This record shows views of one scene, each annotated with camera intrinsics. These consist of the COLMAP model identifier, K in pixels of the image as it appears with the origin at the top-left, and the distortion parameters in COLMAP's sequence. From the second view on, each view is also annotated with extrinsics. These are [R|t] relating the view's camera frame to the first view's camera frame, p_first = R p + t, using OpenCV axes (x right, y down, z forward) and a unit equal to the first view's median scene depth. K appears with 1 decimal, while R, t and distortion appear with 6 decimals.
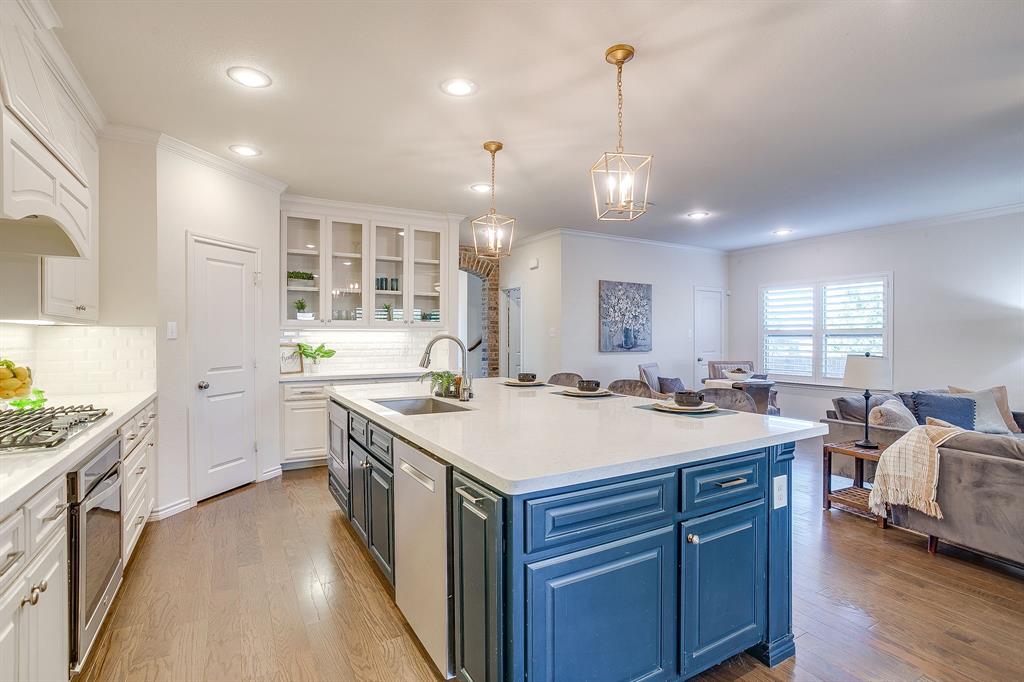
lens RADIAL K [[496.7, 0, 511.5], [0, 496.7, 334.7], [0, 0, 1]] dist [-0.048407, 0.028037]
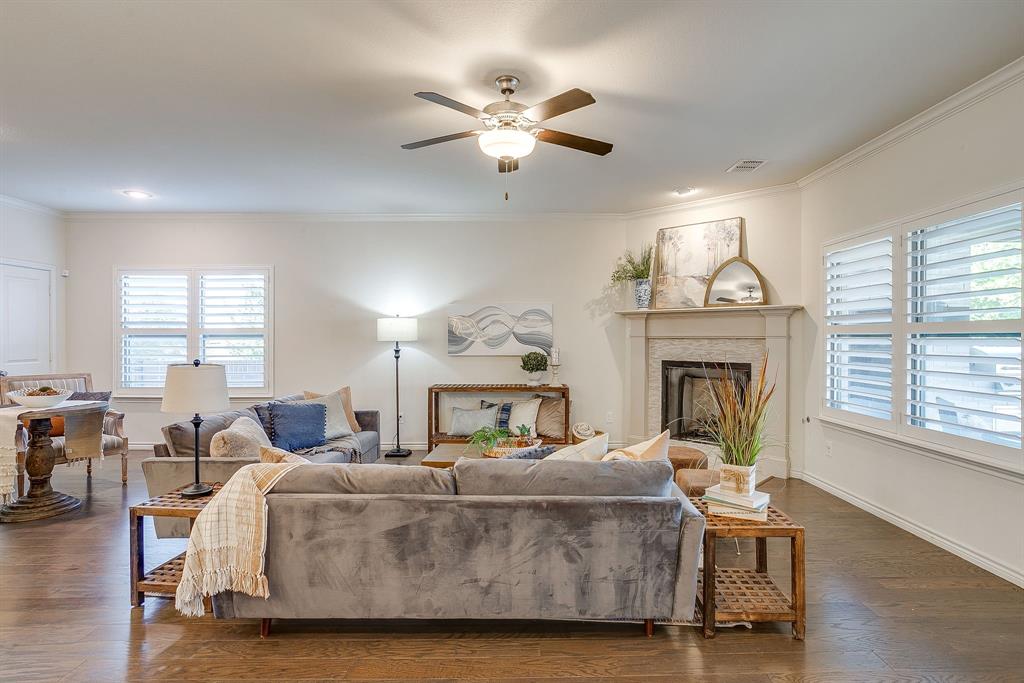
lens RADIAL K [[502.5, 0, 508.4], [0, 502.5, 339.5], [0, 0, 1]] dist [-0.060592, 0.030256]
pose [[0.496366, -0.001064, 0.868113, 0.347266], [-0.003657, 0.999988, 0.003317, 0.006078], [-0.868105, -0.004821, 0.496356, 0.280917]]
